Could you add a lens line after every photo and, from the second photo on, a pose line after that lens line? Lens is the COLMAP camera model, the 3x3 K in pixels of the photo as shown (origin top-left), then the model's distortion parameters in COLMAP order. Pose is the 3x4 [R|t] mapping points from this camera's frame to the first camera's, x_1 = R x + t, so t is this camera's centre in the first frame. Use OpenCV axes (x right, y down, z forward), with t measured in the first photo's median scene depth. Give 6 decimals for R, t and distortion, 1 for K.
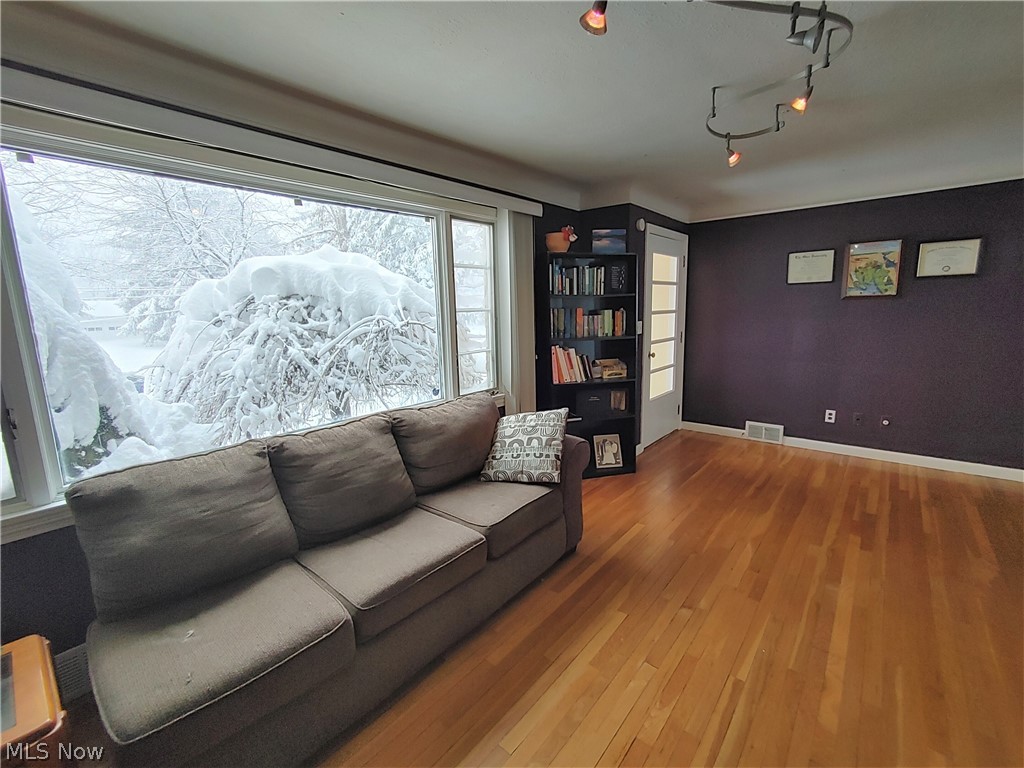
lens RADIAL K [[451.0, 0, 515.1], [0, 451.0, 386.9], [0, 0, 1]] dist [-0.002886, 0.002481]
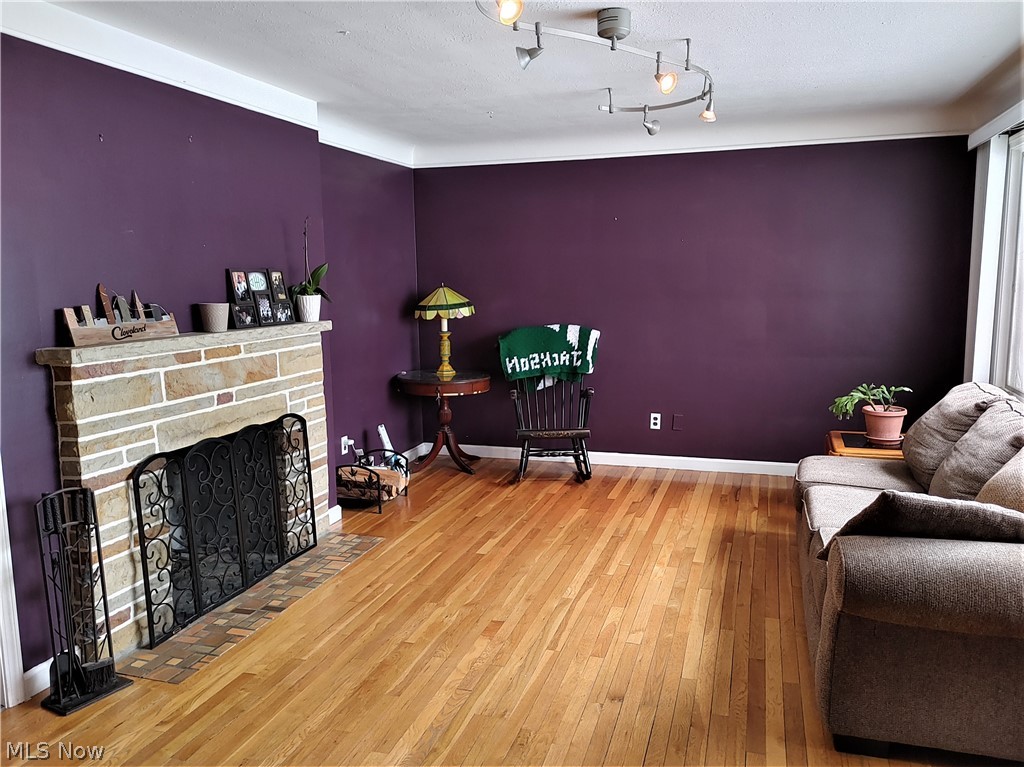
lens RADIAL K [[766.8, 0, 511.2], [0, 766.8, 387.3], [0, 0, 1]] dist [0.047862, -0.051324]
pose [[-0.925166, 0.091275, -0.368424, 0.581331], [-0.032430, 0.948097, 0.316323, -0.224967], [0.378174, 0.304600, -0.874188, 1.147557]]
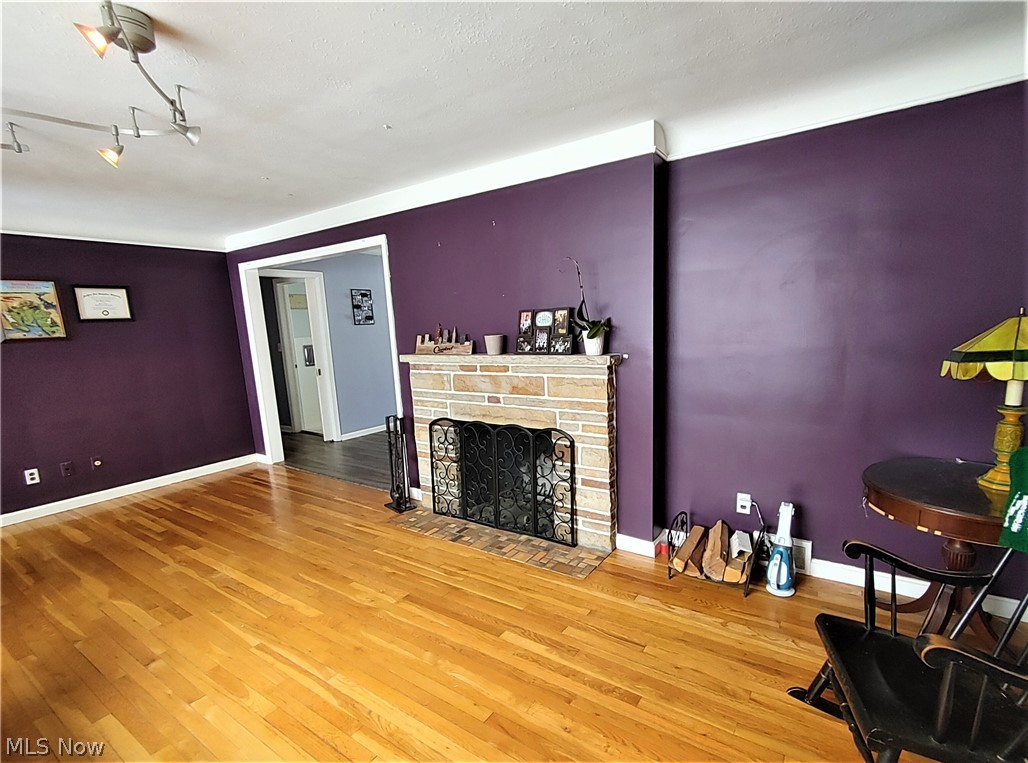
lens RADIAL K [[479.6, 0, 554.9], [0, 479.6, 412.1], [0, 0, 1]] dist [-0.006232, -0.000278]
pose [[-0.137546, -0.153627, 0.978509, -0.377580], [0.219105, 0.958706, 0.181317, 0.001069], [-0.965958, 0.239336, -0.098205, 0.106373]]
